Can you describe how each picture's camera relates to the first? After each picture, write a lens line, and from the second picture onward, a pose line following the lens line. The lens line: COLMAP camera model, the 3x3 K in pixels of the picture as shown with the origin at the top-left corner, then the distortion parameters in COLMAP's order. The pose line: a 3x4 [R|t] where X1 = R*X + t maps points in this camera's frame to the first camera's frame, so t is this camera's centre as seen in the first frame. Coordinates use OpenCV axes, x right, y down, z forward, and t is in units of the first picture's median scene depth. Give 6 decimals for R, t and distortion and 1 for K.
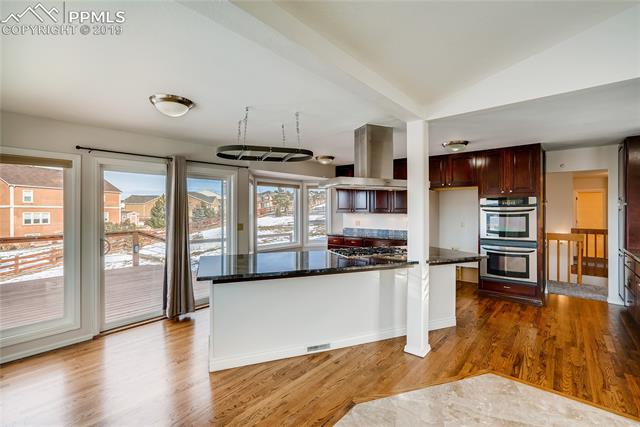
lens RADIAL K [[291.7, 0, 319.2], [0, 291.7, 210.4], [0, 0, 1]] dist [0.000840, 0.000124]
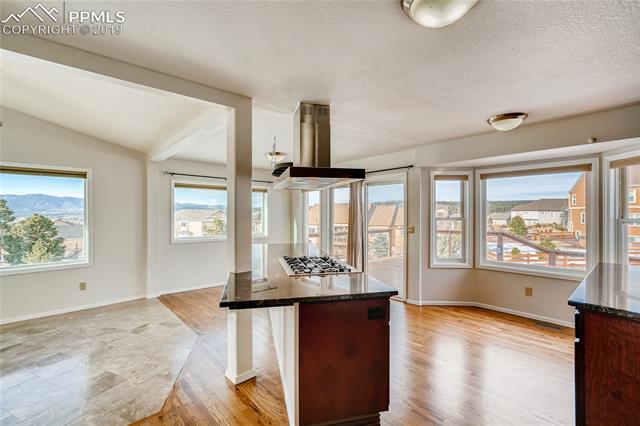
lens RADIAL K [[291.7, 0, 318.7], [0, 291.7, 212.8], [0, 0, 1]] dist [0.000840, 0.000124]
pose [[-0.144665, 0.006402, -0.989460, 0.851995], [0.000862, 0.999980, 0.006344, -0.006287], [0.989480, 0.000065, -0.144668, 0.999034]]
